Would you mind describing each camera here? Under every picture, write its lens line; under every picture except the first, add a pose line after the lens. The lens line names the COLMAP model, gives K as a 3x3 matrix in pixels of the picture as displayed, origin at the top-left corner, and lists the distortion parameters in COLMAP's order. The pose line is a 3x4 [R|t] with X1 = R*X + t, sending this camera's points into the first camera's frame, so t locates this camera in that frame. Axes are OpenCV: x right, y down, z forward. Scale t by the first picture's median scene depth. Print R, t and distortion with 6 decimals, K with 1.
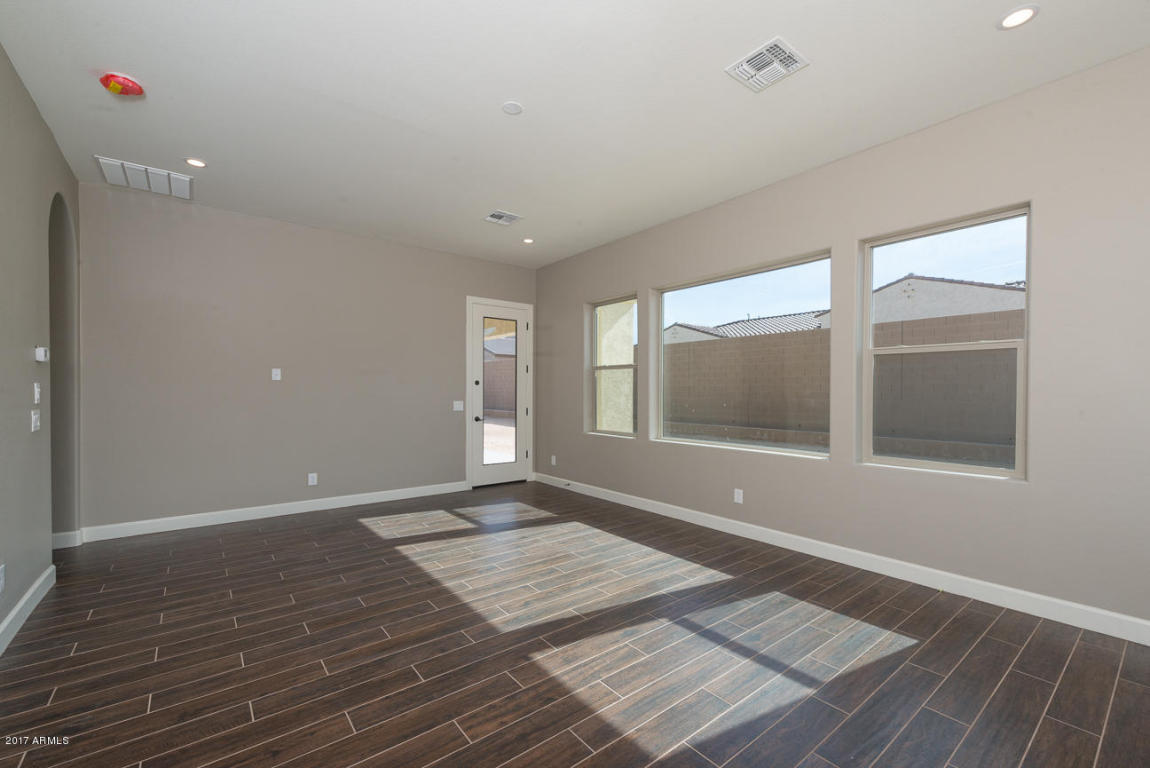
lens RADIAL K [[483.0, 0, 570.7], [0, 483.0, 381.3], [0, 0, 1]] dist [-0.004891, 0.000024]
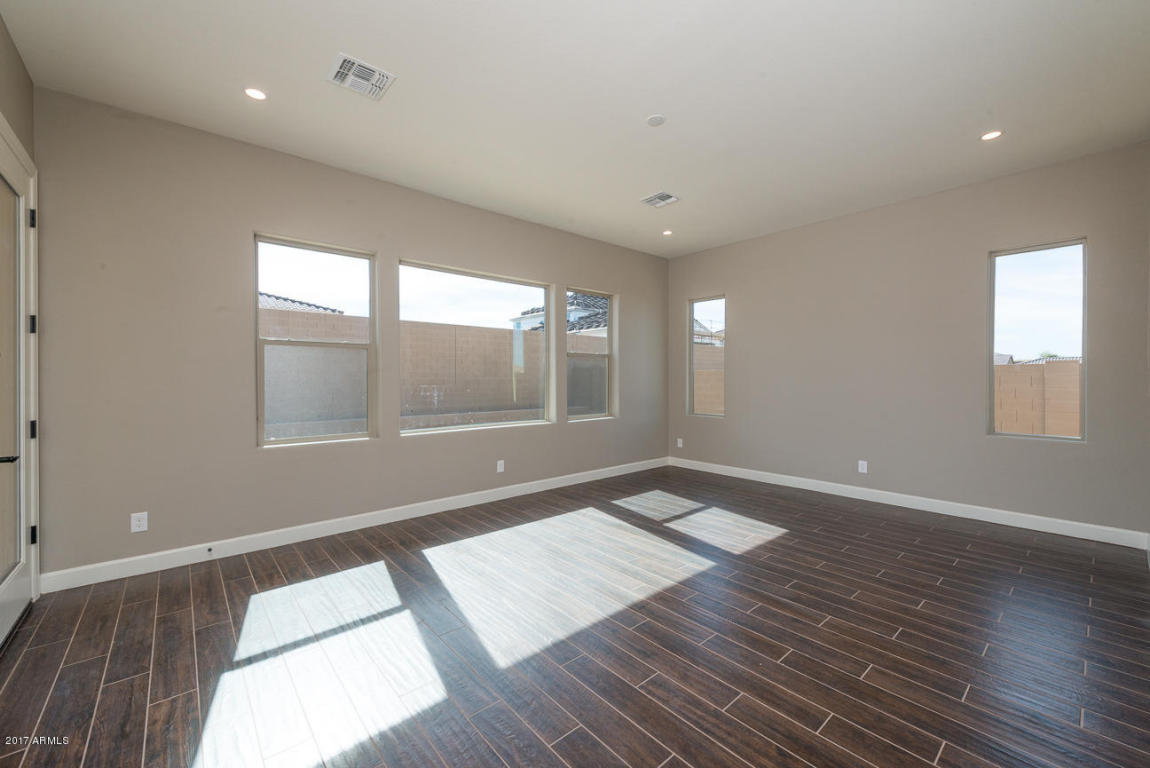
lens RADIAL K [[461.6, 0, 580.9], [0, 461.6, 389.4], [0, 0, 1]] dist [0.006691, -0.001229]
pose [[-0.063591, -0.032339, 0.997452, -1.315729], [-0.018467, 0.999342, 0.031223, -0.000835], [-0.997805, -0.016434, -0.064146, 1.389622]]
